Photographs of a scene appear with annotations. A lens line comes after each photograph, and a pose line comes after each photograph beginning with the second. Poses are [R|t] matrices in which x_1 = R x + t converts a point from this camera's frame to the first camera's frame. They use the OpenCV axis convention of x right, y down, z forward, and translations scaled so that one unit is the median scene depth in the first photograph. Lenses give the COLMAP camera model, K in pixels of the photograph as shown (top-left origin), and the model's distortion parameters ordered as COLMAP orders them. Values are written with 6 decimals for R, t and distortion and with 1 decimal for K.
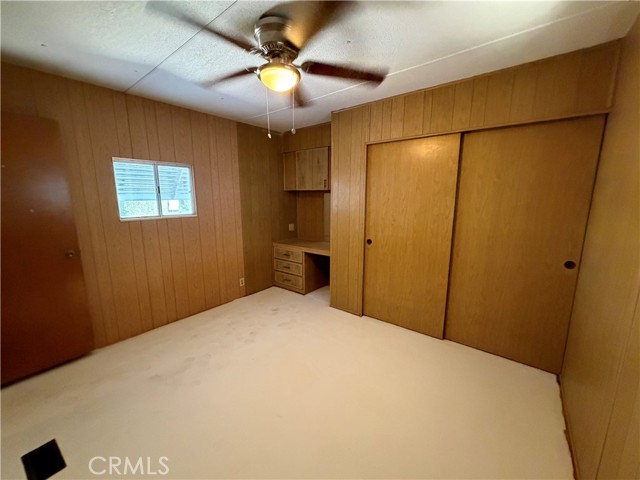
lens RADIAL K [[255.1, 0, 317.1], [0, 255.1, 239.3], [0, 0, 1]] dist [0.000347, -0.000206]
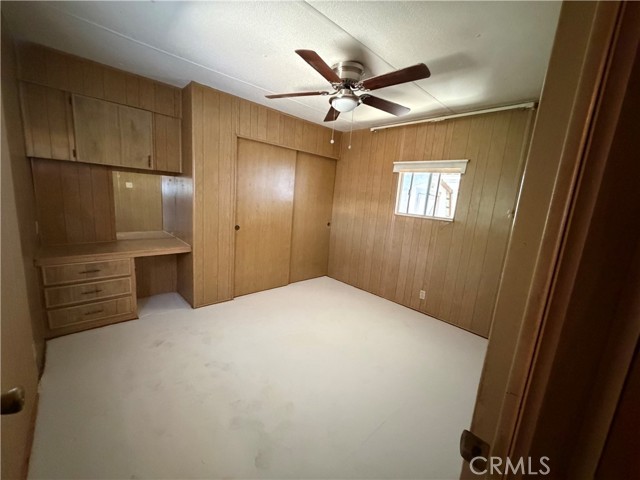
lens RADIAL K [[255.1, 0, 317.4], [0, 255.1, 239.9], [0, 0, 1]] dist [0.000347, -0.000206]
pose [[0.139747, -0.158025, 0.977496, -0.839236], [0.089949, 0.985128, 0.146399, -0.069215], [-0.986093, 0.067465, 0.151883, 0.521552]]
